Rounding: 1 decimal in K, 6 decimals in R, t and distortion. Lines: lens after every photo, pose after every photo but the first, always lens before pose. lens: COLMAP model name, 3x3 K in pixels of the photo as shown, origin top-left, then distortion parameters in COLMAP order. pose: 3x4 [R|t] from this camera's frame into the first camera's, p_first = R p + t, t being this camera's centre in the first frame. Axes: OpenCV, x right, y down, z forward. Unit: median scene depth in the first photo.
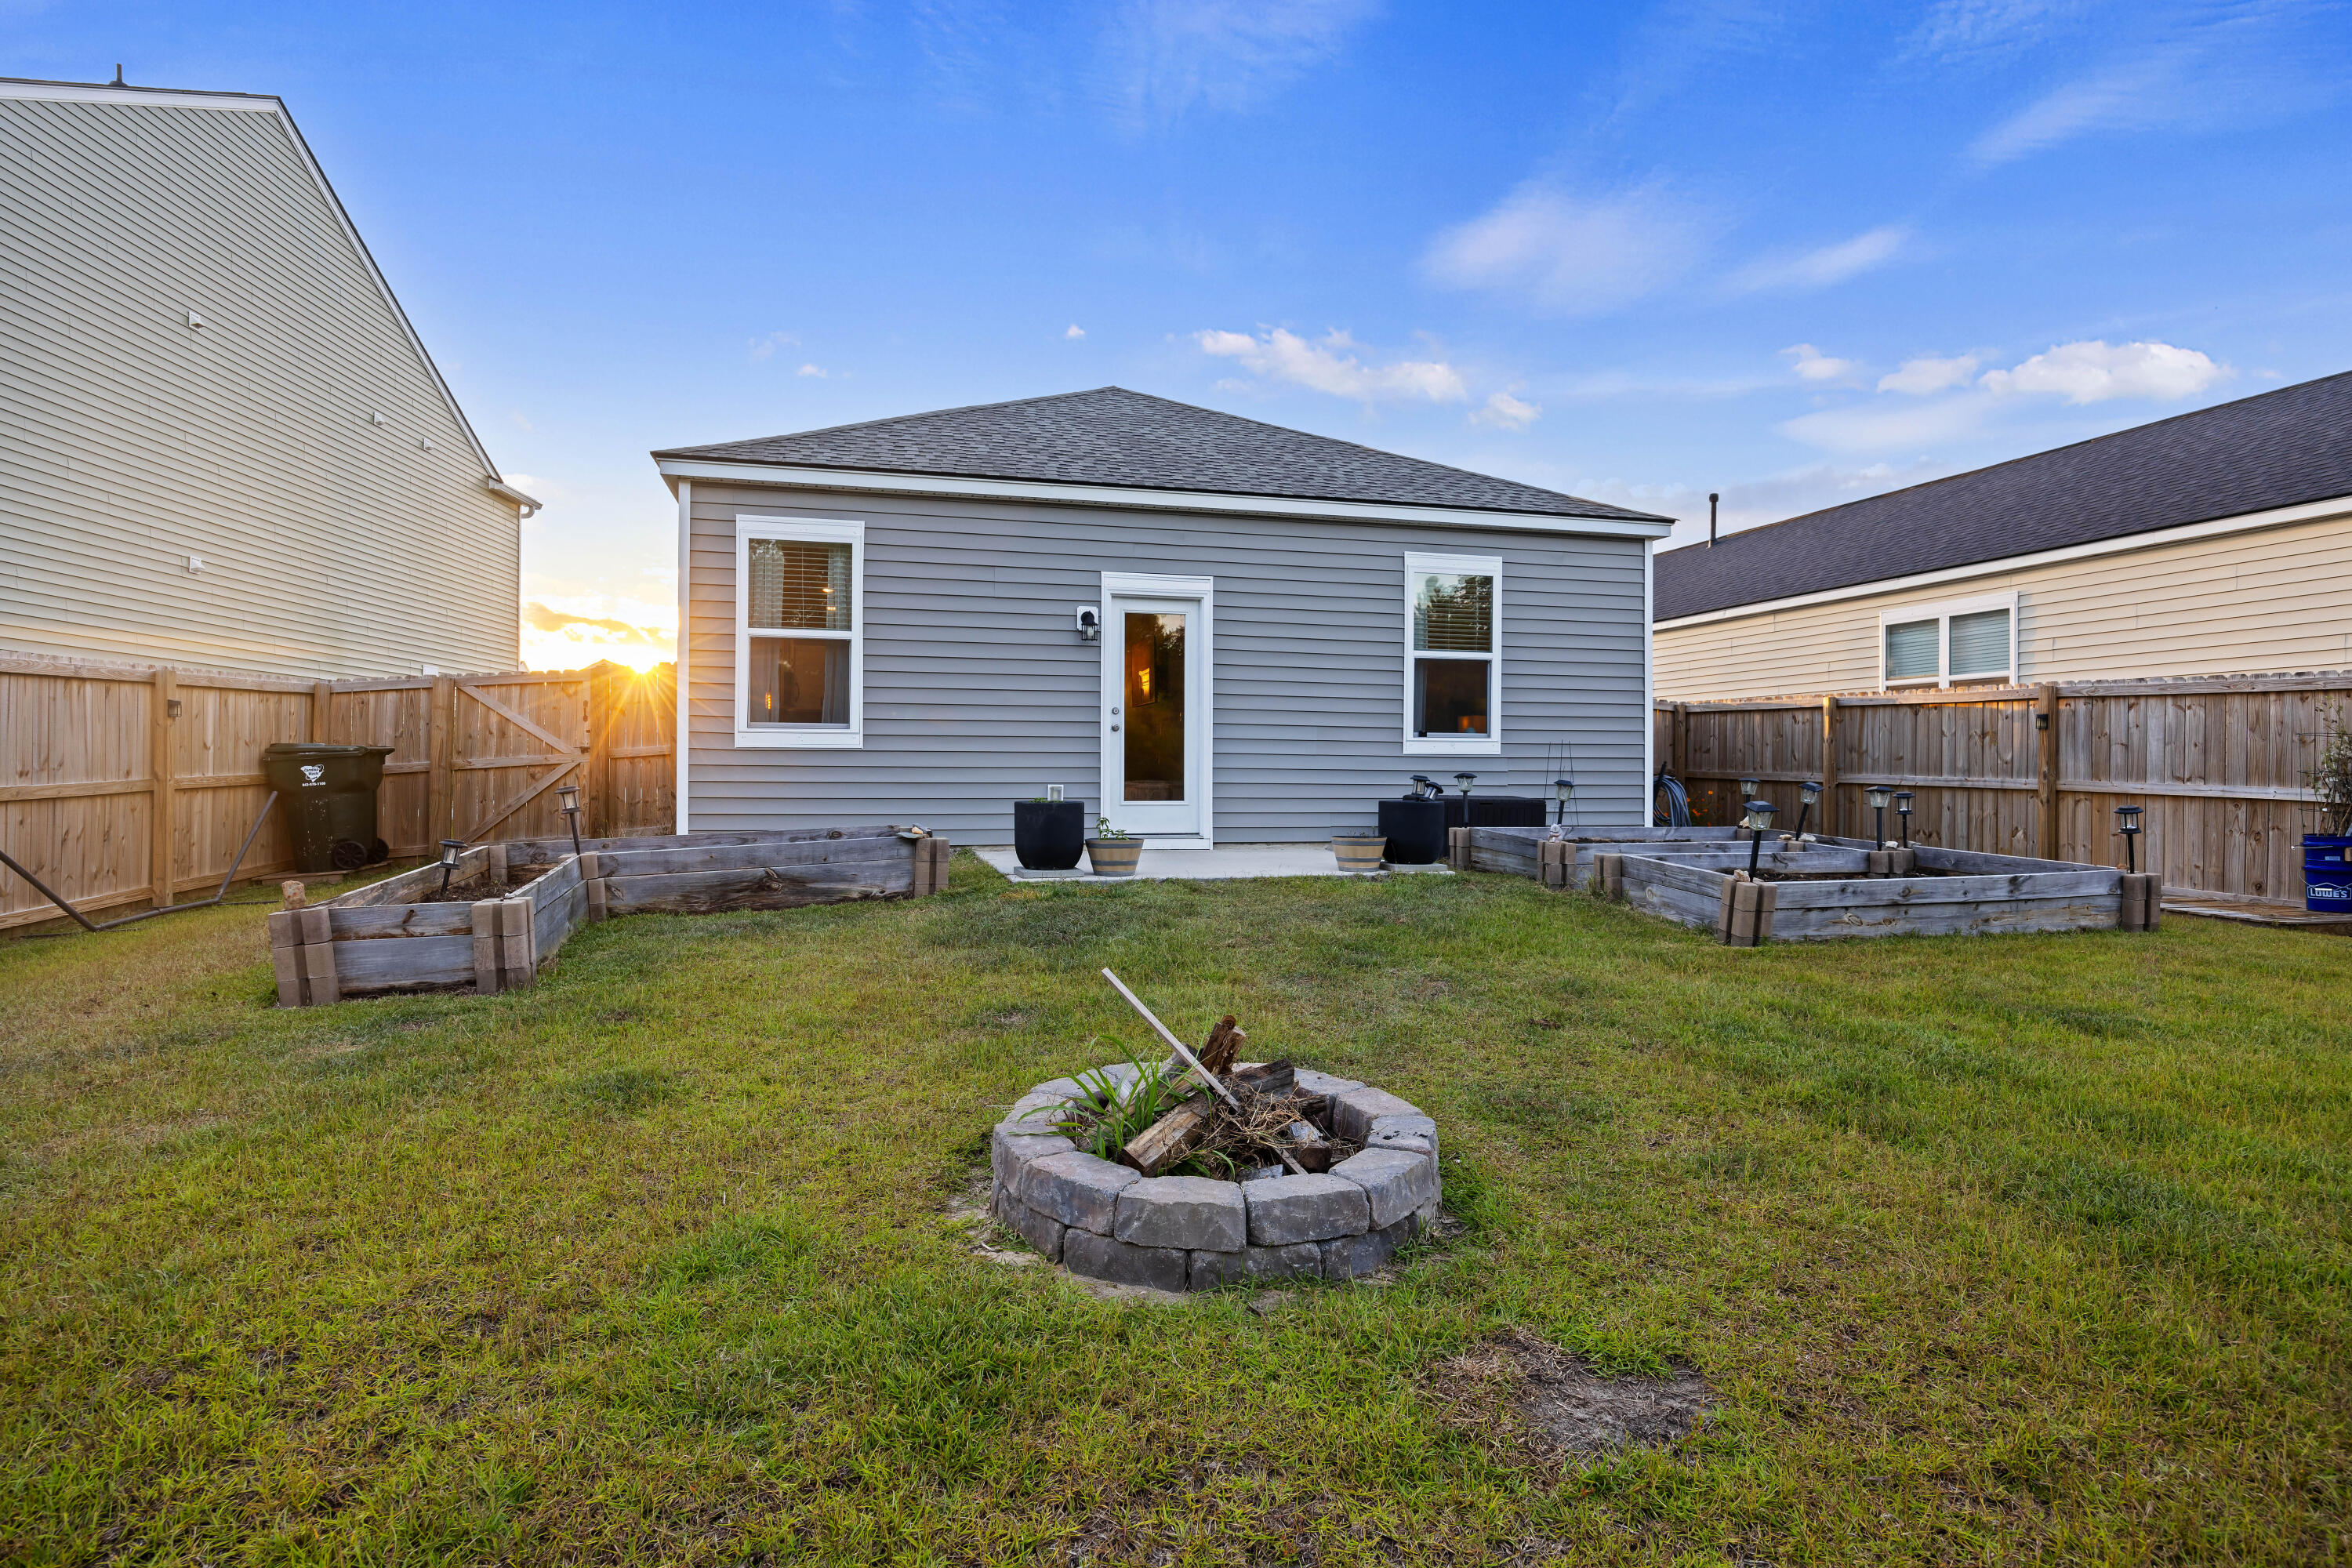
lens RADIAL K [[1237.4, 0, 1175.8], [0, 1237.4, 753.8], [0, 0, 1]] dist [-0.014728, 0.000172]
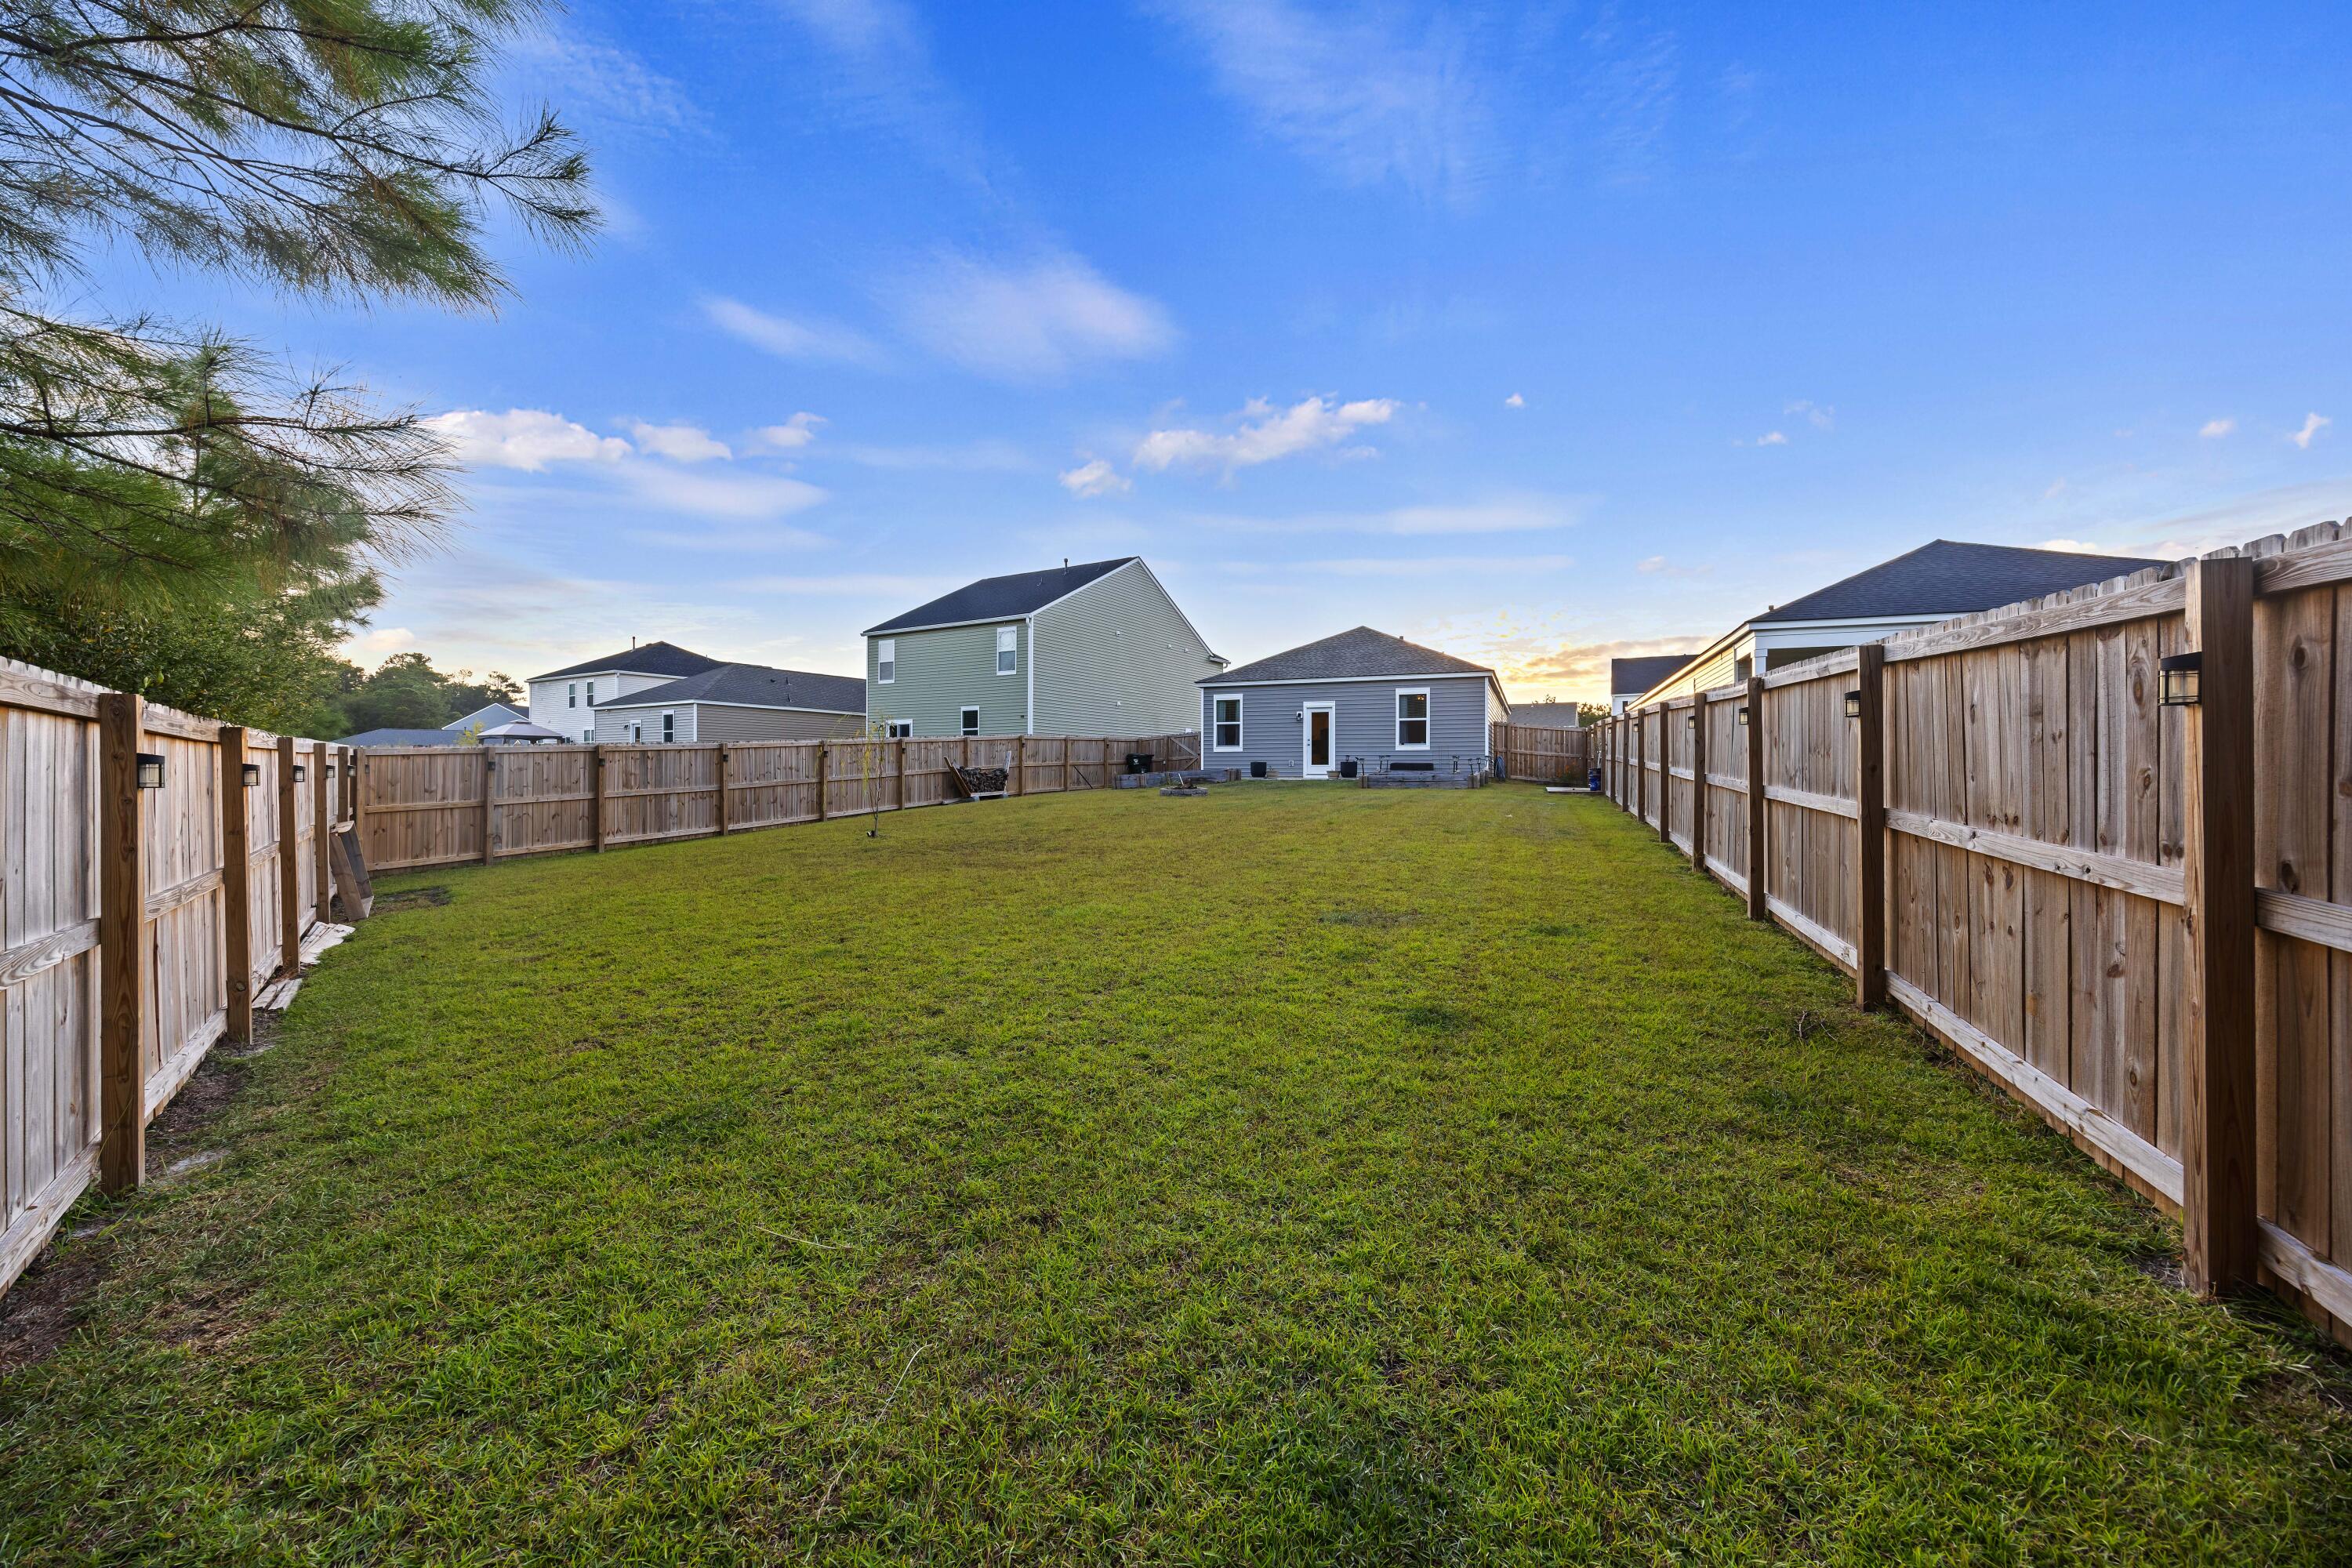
lens RADIAL K [[949.7, 0, 1175.1], [0, 949.7, 773.5], [0, 0, 1]] dist [0.008300, -0.000133]
pose [[0.795857, -0.008967, -0.605419, 1.371438], [0.011694, 0.999931, 0.000562, 0.059101], [0.605372, -0.007527, 0.795907, -1.500204]]
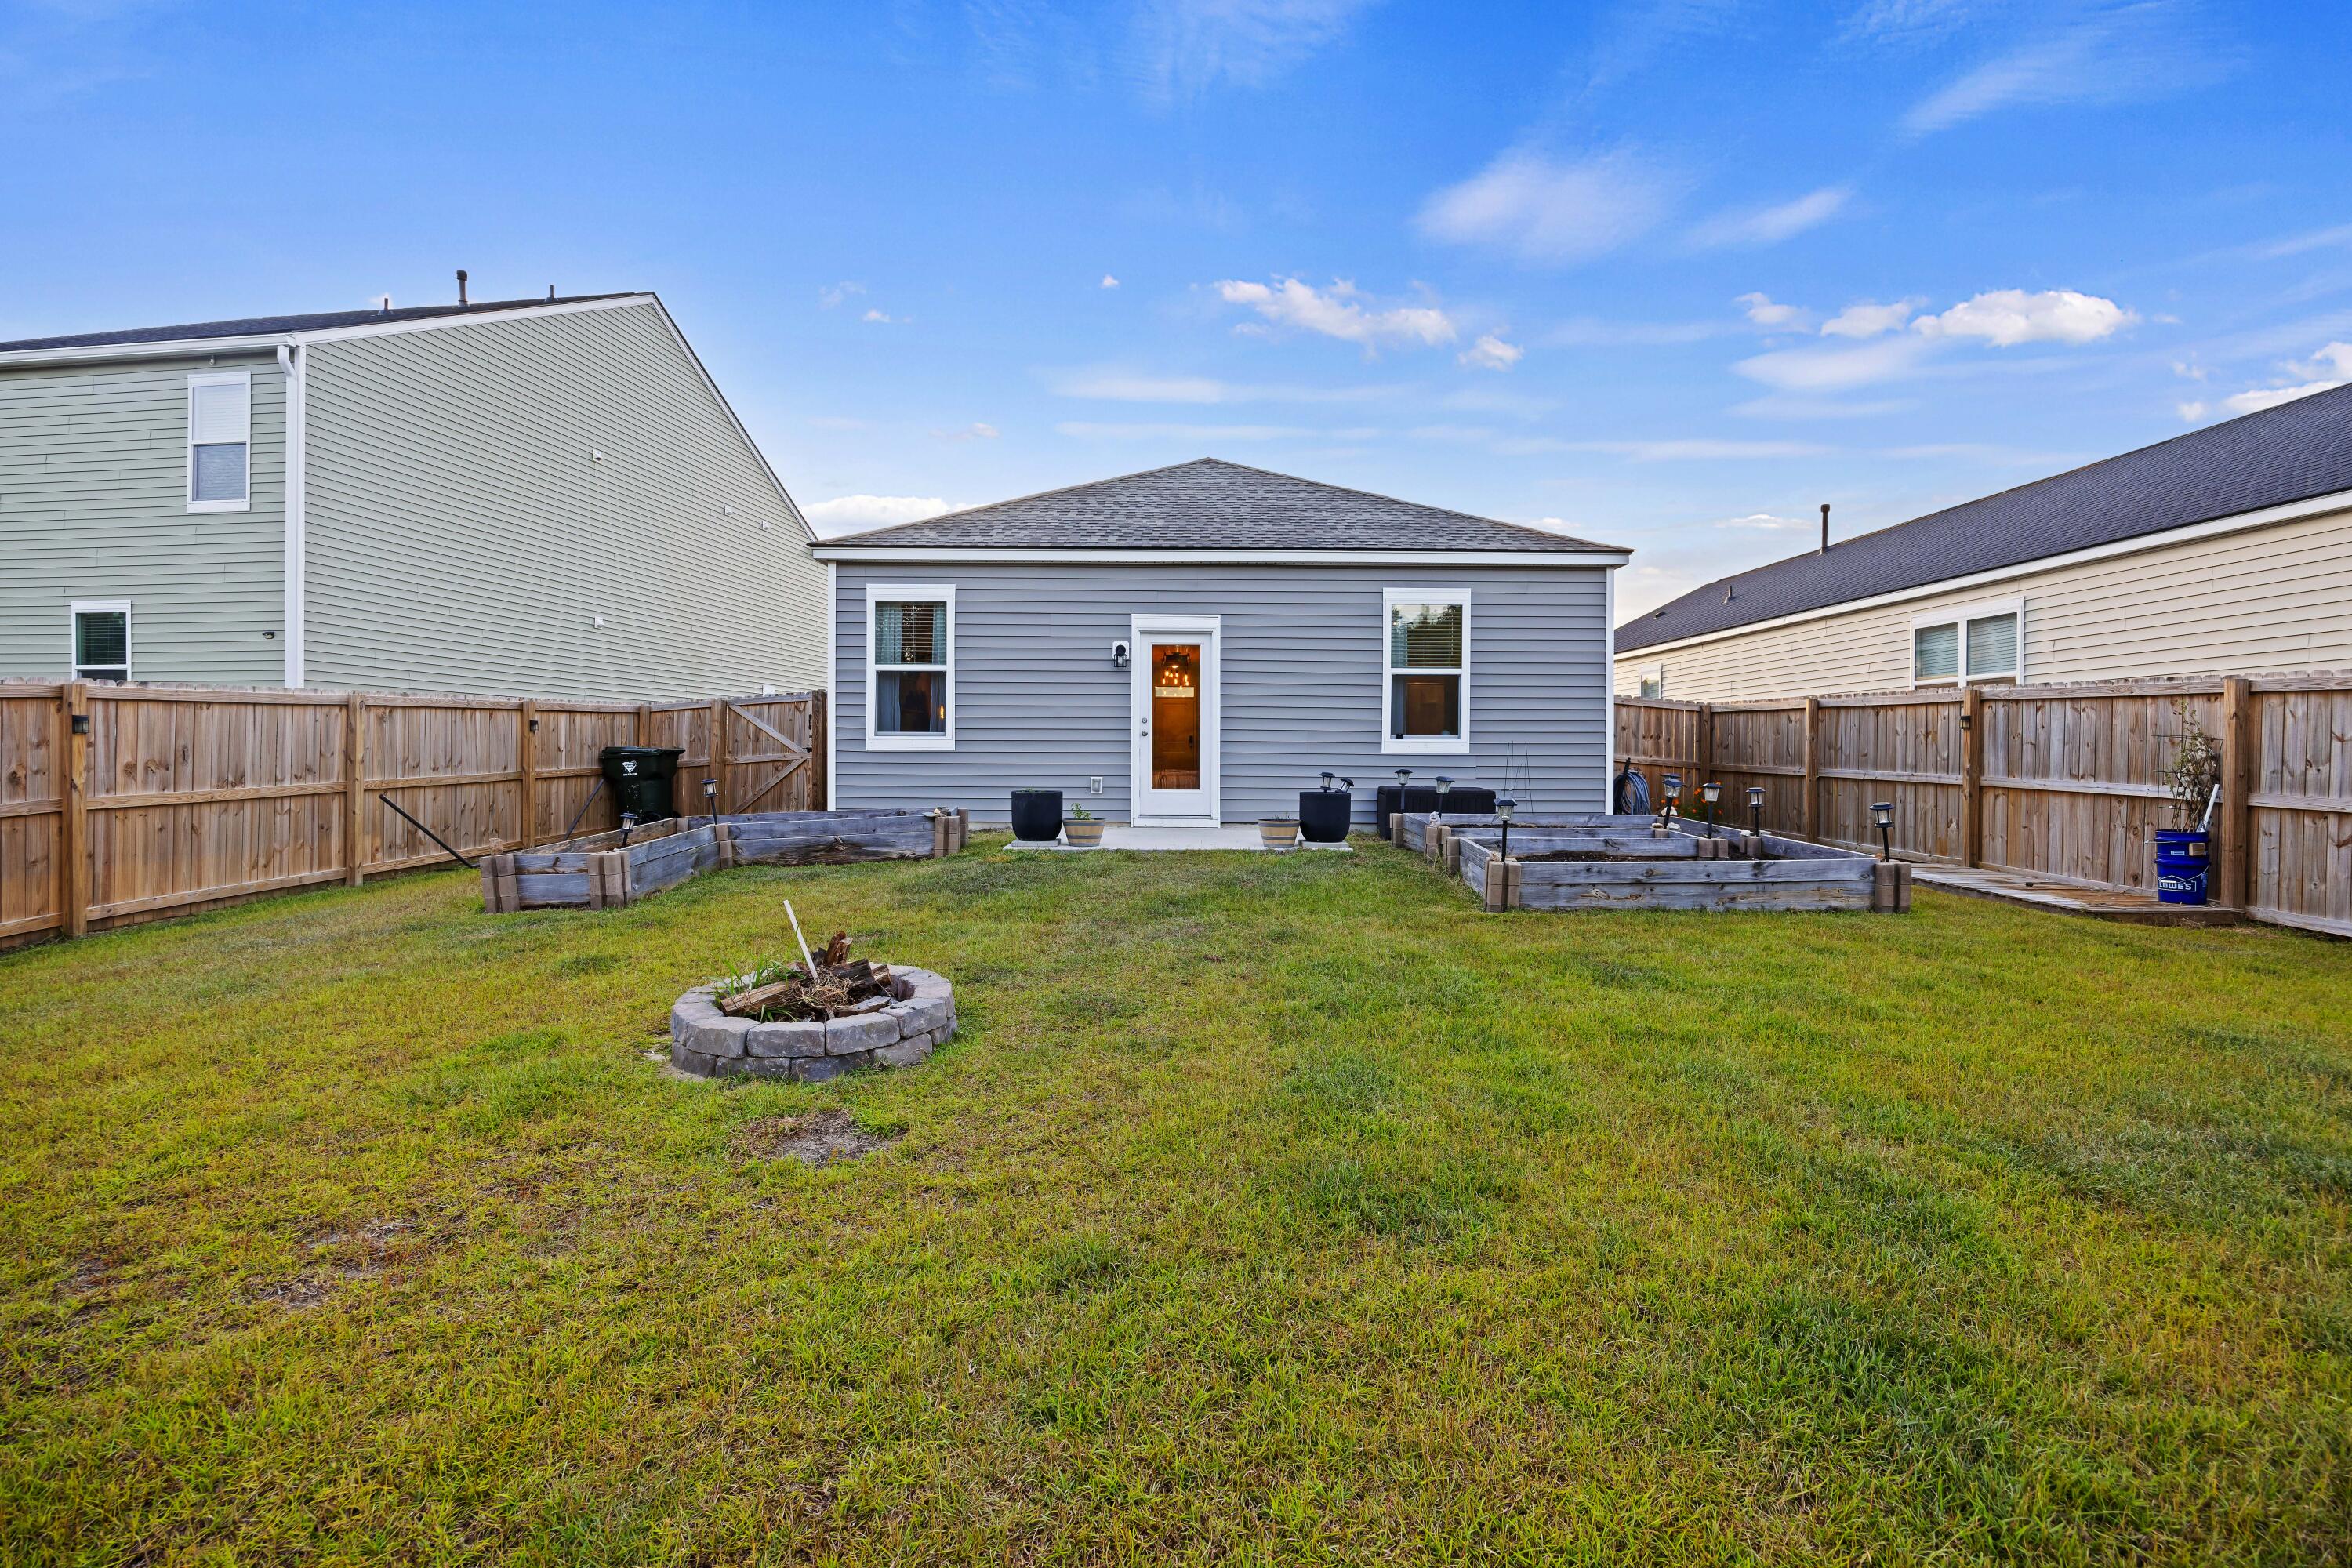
lens RADIAL K [[1062.0, 0, 1181.2], [0, 1062.0, 755.7], [0, 0, 1]] dist [-0.021133, 0.000025]
pose [[0.969040, -0.000709, -0.246902, 0.276736], [0.003927, 0.999914, 0.012540, -0.011906], [0.246872, -0.013122, 0.968959, -0.079678]]
